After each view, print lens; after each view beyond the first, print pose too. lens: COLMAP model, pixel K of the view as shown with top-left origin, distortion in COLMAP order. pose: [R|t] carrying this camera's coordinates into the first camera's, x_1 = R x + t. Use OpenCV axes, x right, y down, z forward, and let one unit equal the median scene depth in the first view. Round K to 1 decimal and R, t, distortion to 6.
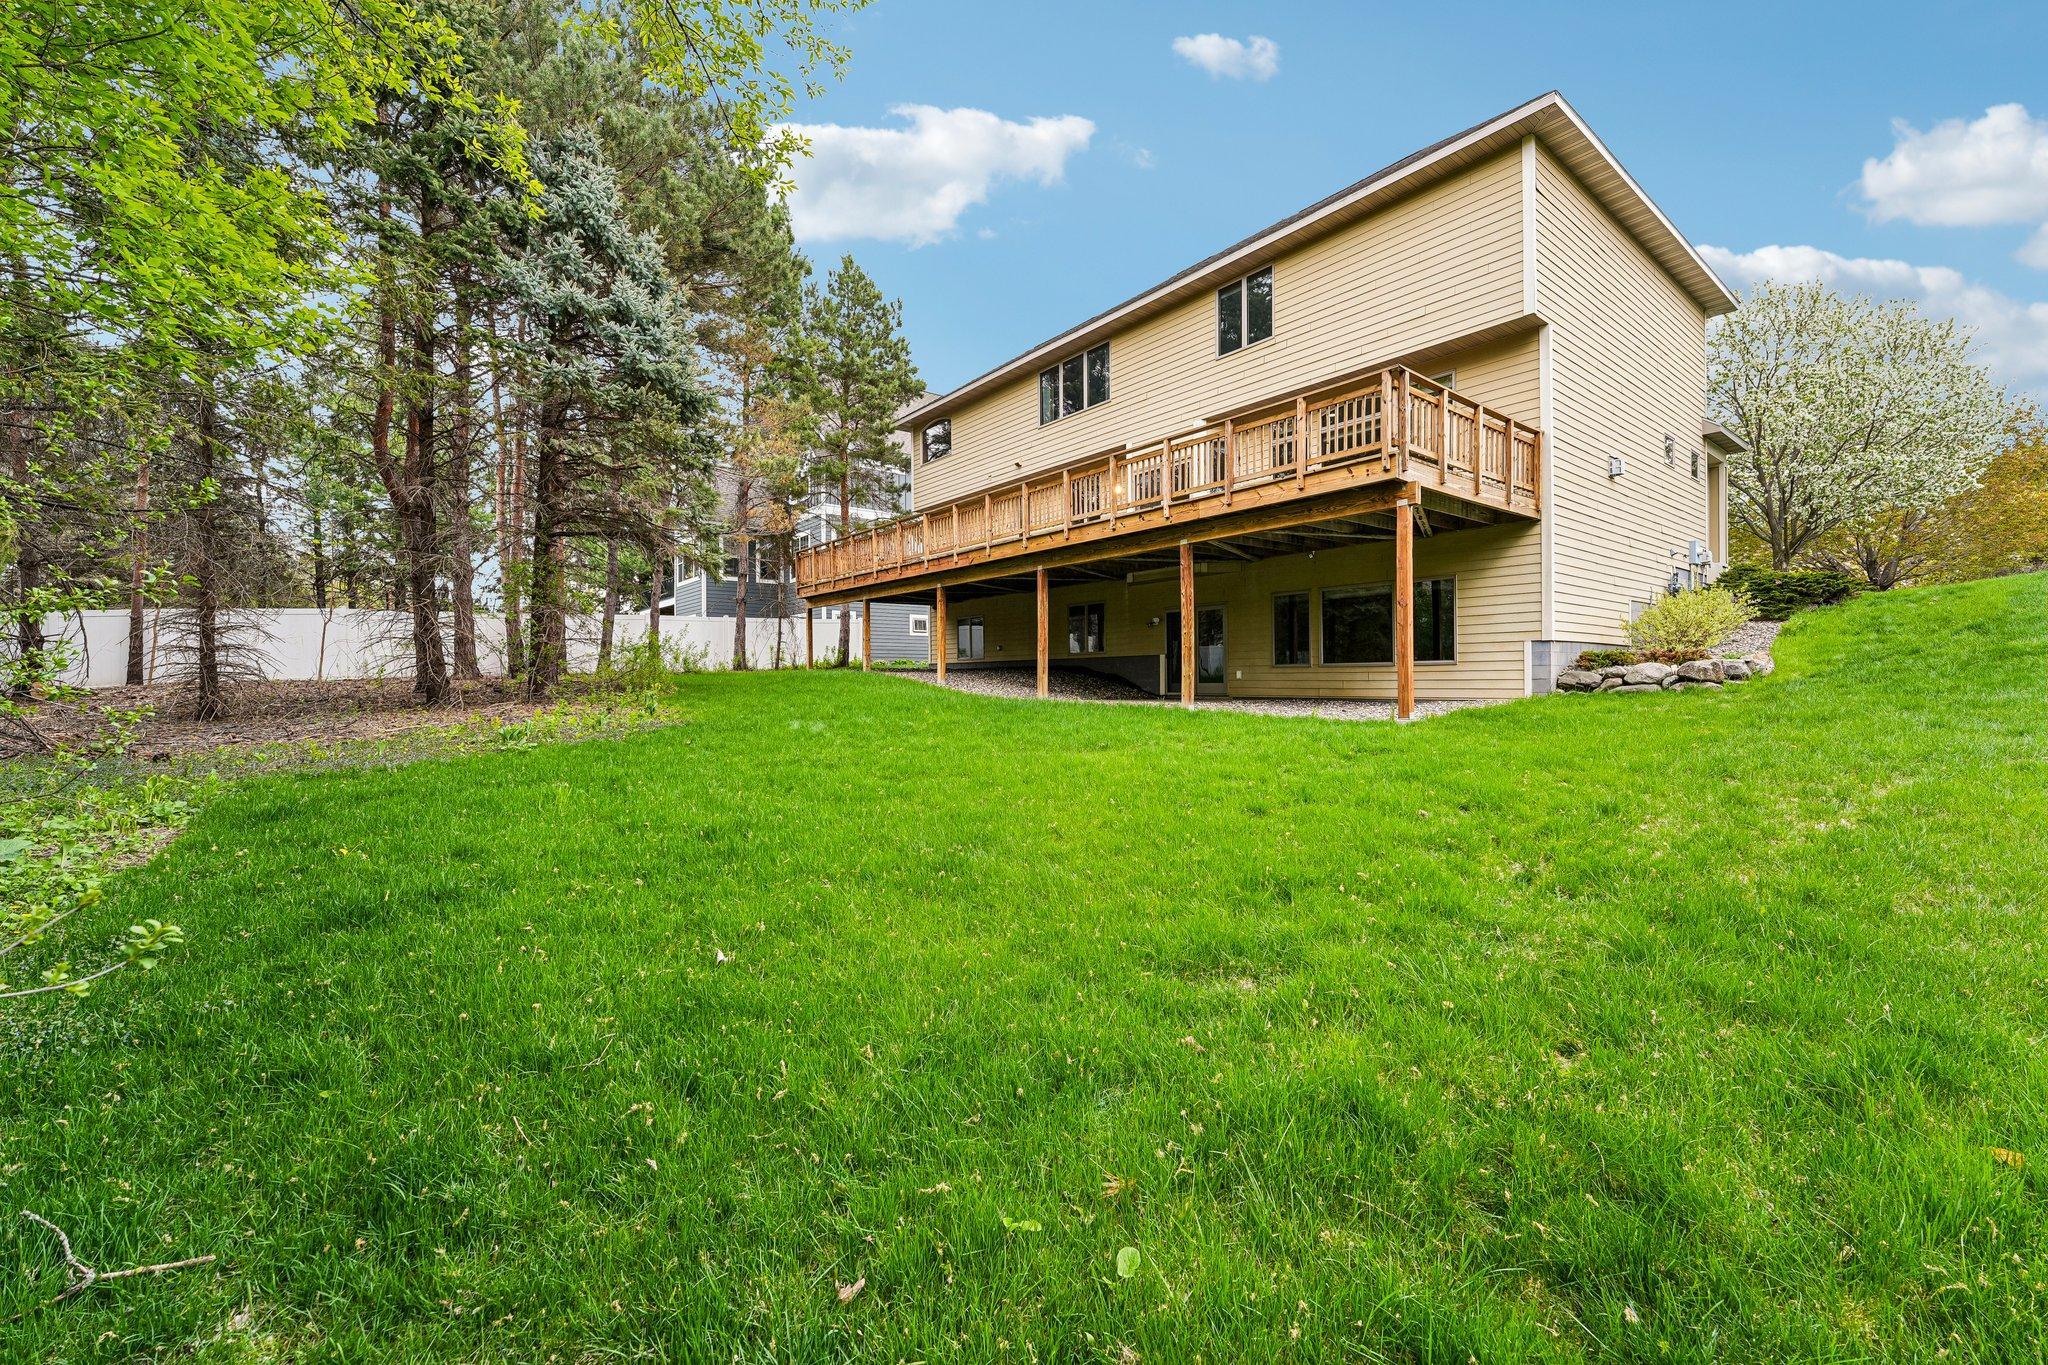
lens RADIAL K [[825.2, 0, 1028.0], [0, 825.2, 677.2], [0, 0, 1]] dist [0.001318, 0.000237]
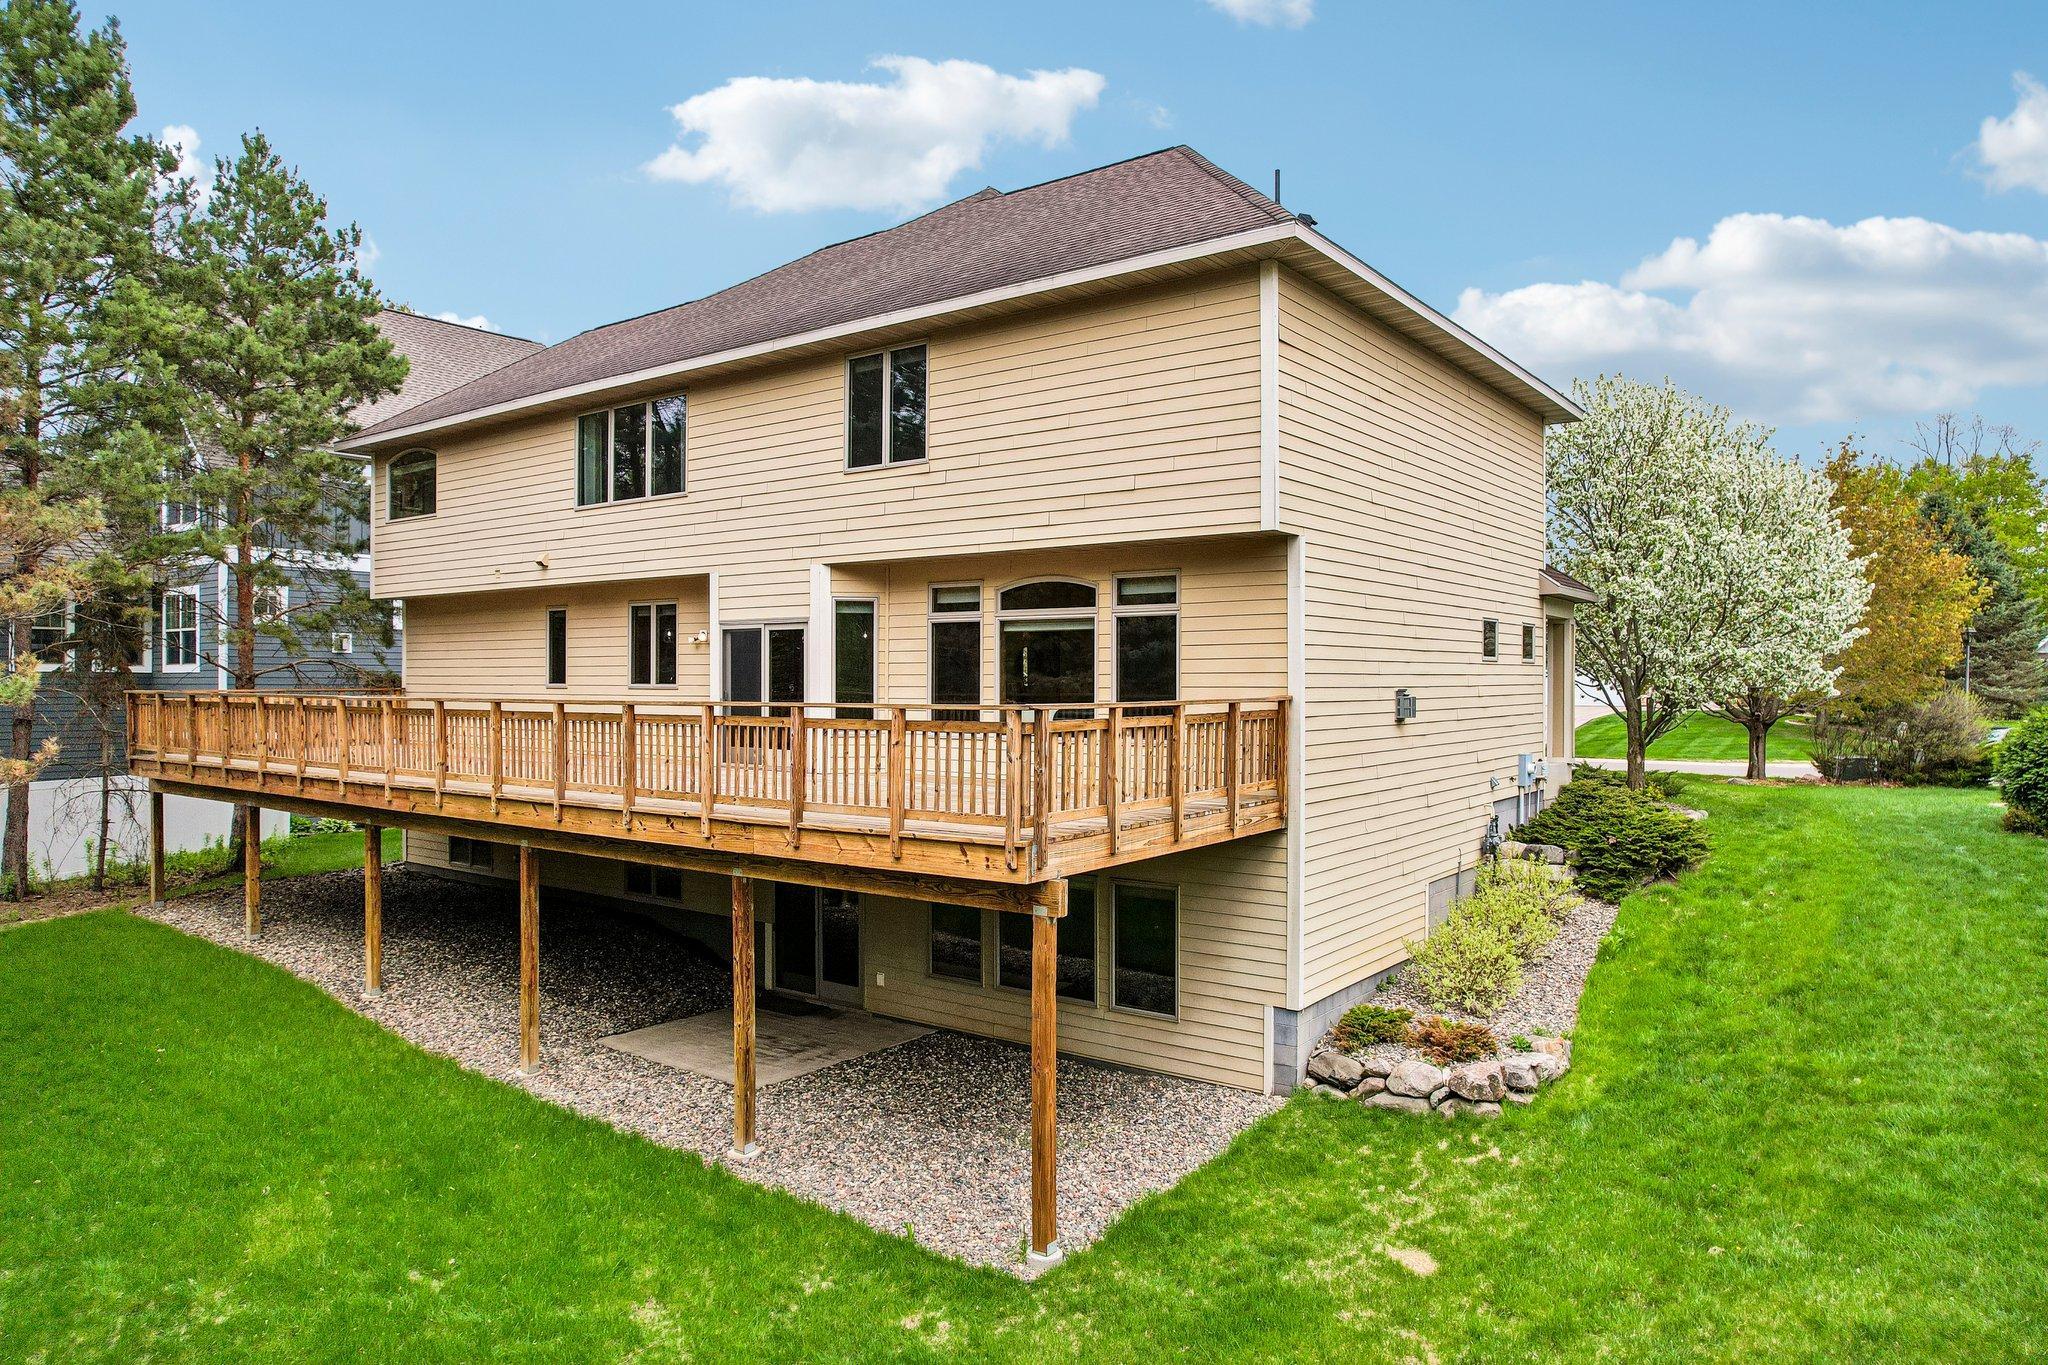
lens RADIAL K [[1306.1, 0, 1034.4], [0, 1306.1, 692.1], [0, 0, 1]] dist [-0.035336, 0.009100]
pose [[0.966628, 0.005118, 0.256133, 0.123748], [-0.007427, 0.999940, 0.008047, -0.244269], [-0.256077, -0.009681, 0.966608, 0.031534]]
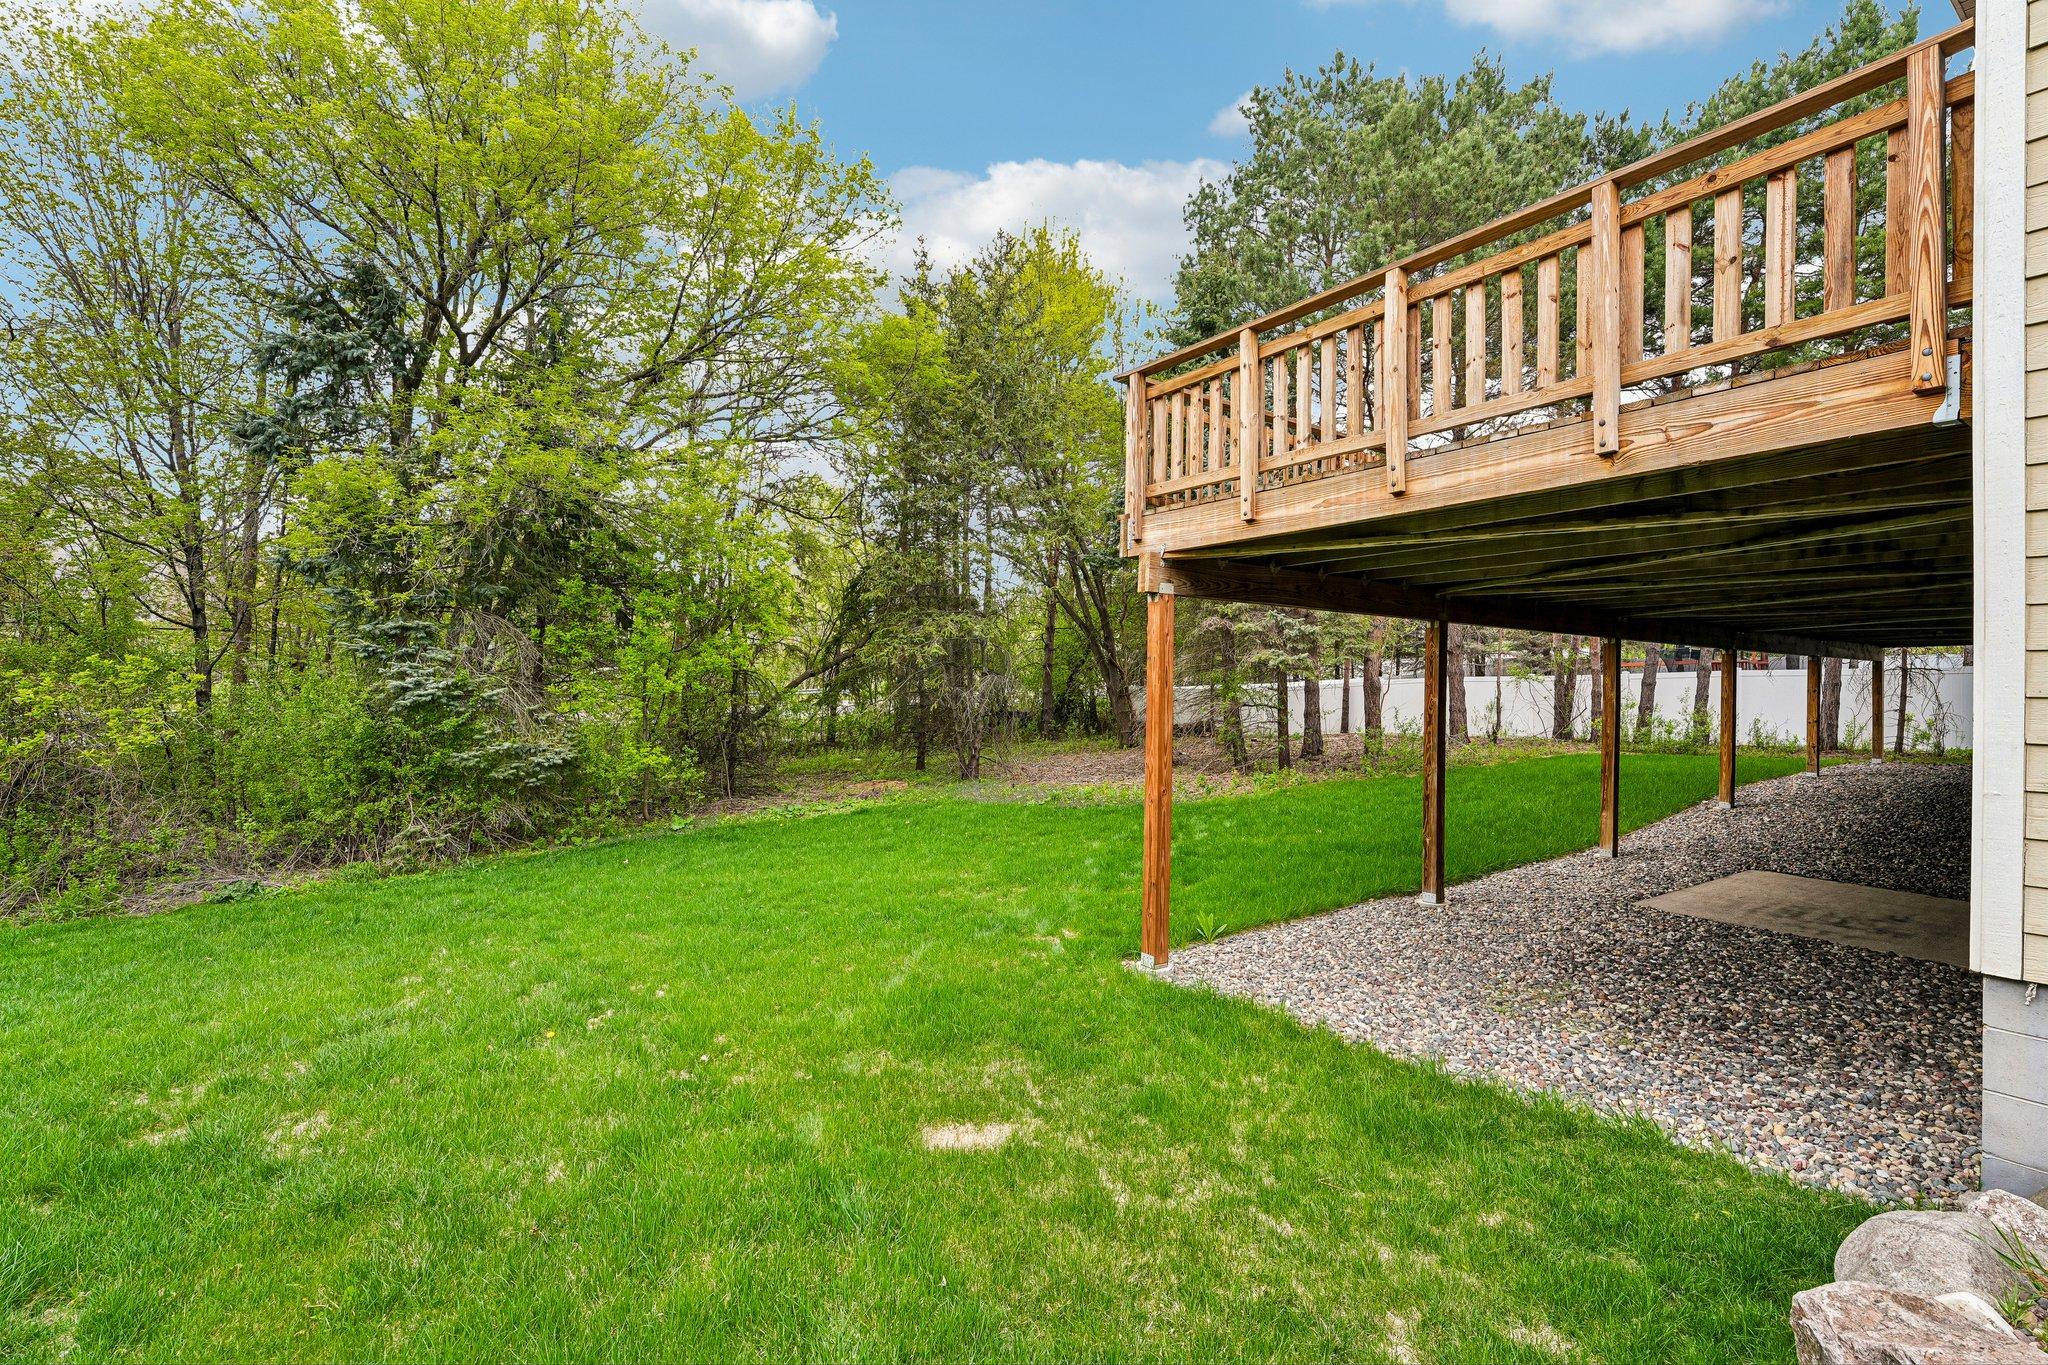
lens RADIAL K [[913.2, 0, 1024.3], [0, 913.2, 676.8], [0, 0, 1]] dist [0.000832, 0.001090]
pose [[-0.070869, 0.010066, -0.997435, 0.706135], [-0.005498, 0.999930, 0.010482, -0.097717], [0.997471, 0.006227, -0.070808, 0.610655]]
